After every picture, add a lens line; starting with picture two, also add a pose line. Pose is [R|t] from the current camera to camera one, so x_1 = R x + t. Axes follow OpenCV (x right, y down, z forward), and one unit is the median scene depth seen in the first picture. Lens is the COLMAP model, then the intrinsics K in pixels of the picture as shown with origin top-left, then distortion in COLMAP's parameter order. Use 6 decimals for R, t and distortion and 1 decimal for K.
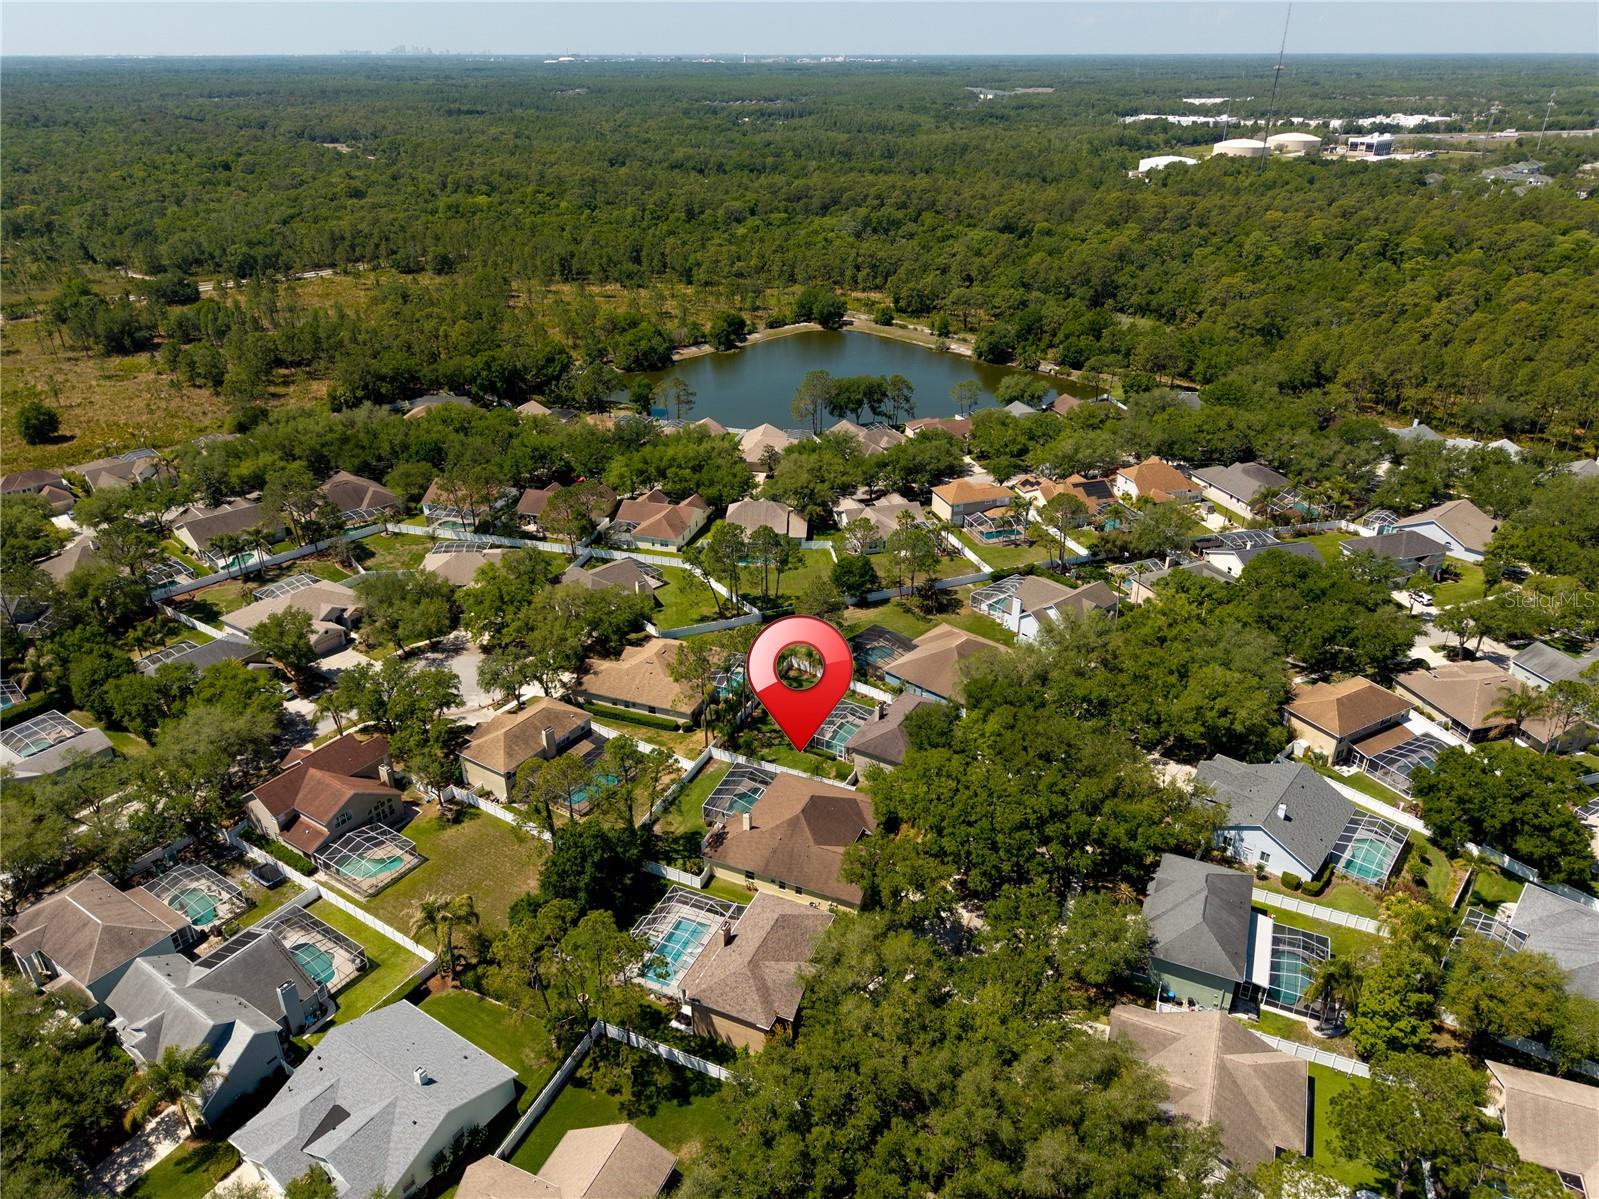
lens RADIAL K [[1109.7, 0, 790.1], [0, 1109.7, 628.8], [0, 0, 1]] dist [0.014992, -0.013021]
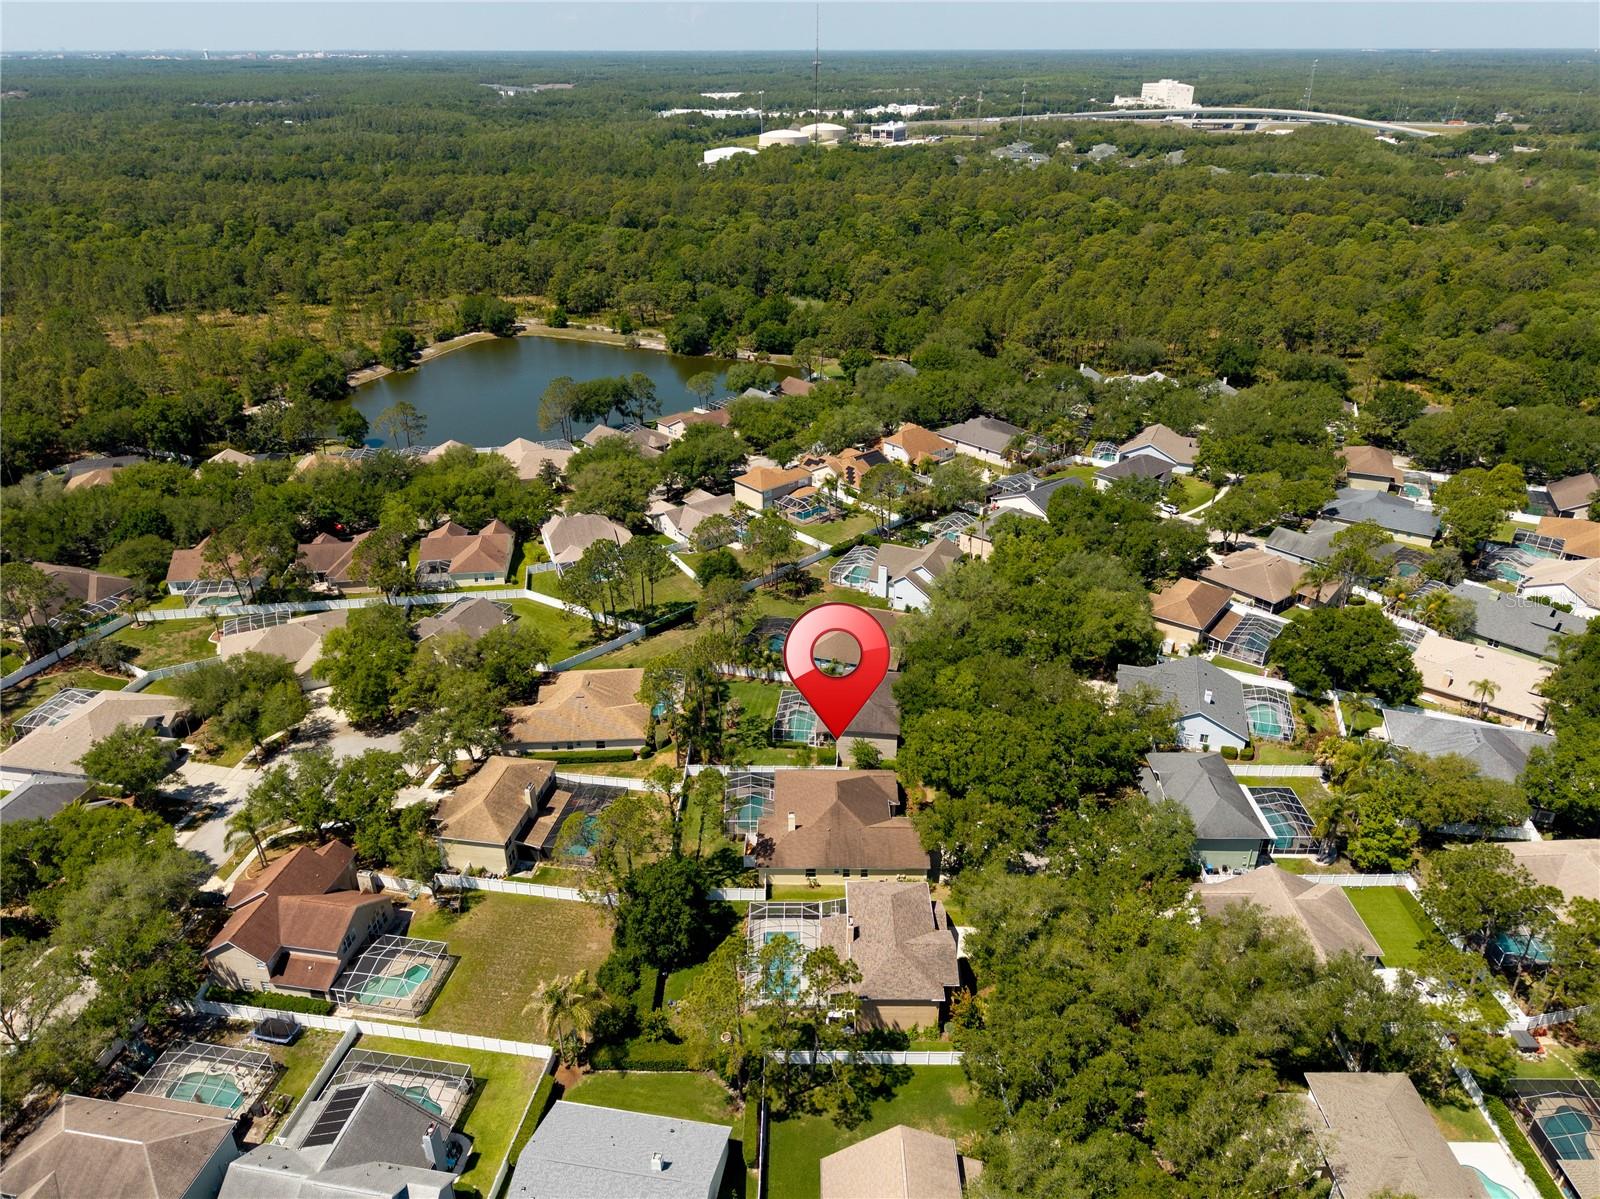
lens RADIAL K [[1110.4, 0, 790.6], [0, 1110.4, 628.9], [0, 0, 1]] dist [0.014992, -0.013021]
pose [[0.910561, -0.191377, 0.366405, -0.233035], [0.190423, 0.980922, 0.039120, -0.022688], [-0.366902, 0.034151, 0.929633, 0.041739]]
